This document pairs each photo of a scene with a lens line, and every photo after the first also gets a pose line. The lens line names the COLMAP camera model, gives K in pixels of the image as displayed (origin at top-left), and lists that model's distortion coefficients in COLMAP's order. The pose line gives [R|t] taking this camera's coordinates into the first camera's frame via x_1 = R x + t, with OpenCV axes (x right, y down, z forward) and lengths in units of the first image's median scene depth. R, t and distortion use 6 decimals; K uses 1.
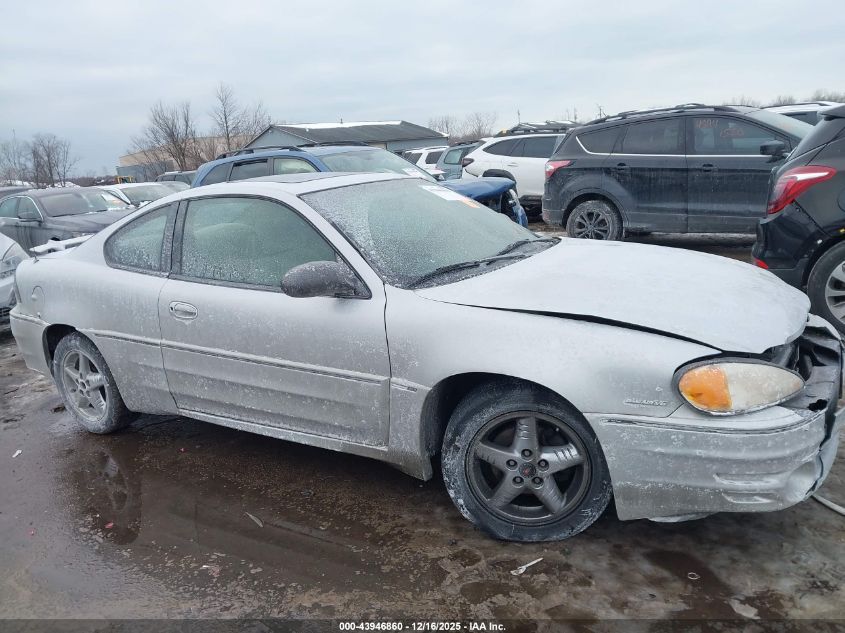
lens RADIAL K [[662.6, 0, 414.4], [0, 662.6, 316.0], [0, 0, 1]] dist [0.011504, -0.012007]
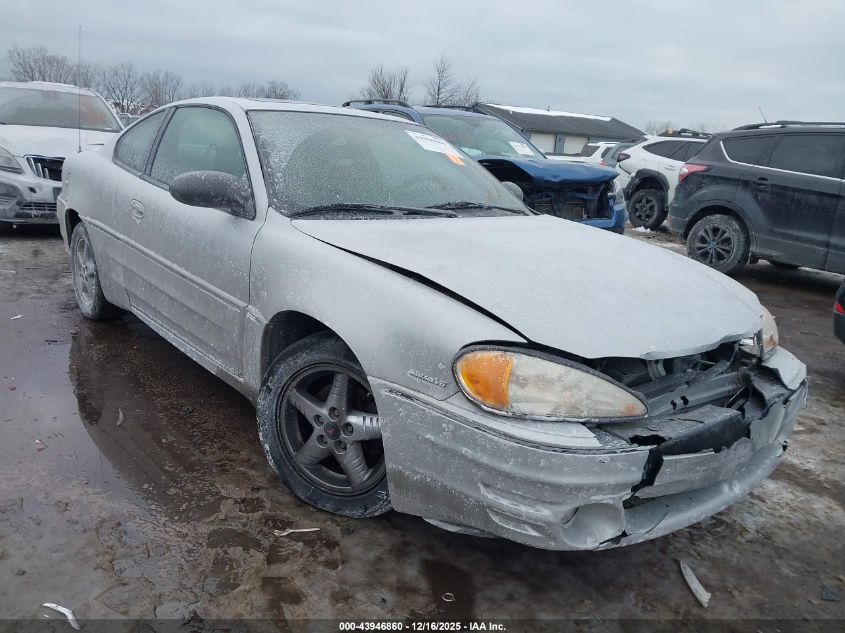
lens RADIAL K [[662.6, 0, 414.4], [0, 662.6, 316.0], [0, 0, 1]] dist [0.011504, -0.012007]
pose [[0.942968, 0.223125, -0.247035, 0.449064], [-0.218049, 0.974753, 0.048085, 0.012829], [0.251527, 0.008523, 0.967813, 0.155262]]
